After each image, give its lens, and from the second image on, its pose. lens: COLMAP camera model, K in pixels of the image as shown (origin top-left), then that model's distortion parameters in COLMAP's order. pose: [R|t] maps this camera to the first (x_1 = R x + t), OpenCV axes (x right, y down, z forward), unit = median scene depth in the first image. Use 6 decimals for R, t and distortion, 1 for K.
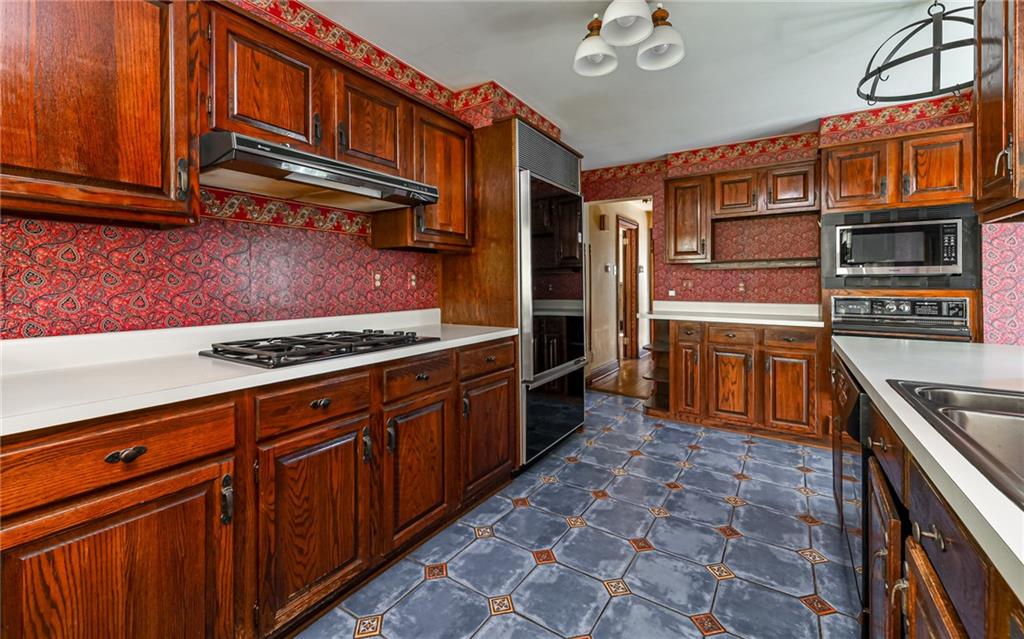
lens RADIAL K [[412.4, 0, 512.7], [0, 412.4, 286.3], [0, 0, 1]] dist [-0.000028, -0.000201]
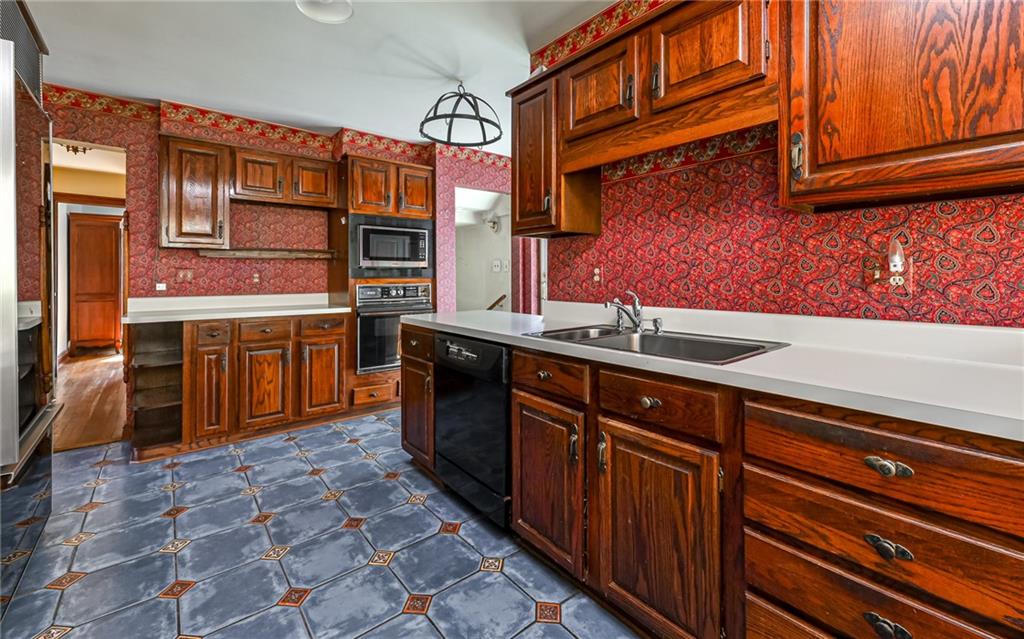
lens RADIAL K [[421.8, 0, 510.3], [0, 421.8, 276.7], [0, 0, 1]] dist [0.001154, -0.000129]
pose [[0.291206, -0.001308, 0.956659, -0.250000], [0.008060, 0.999967, -0.001086, 0.006115], [-0.956626, 0.008027, 0.291207, 0.254959]]
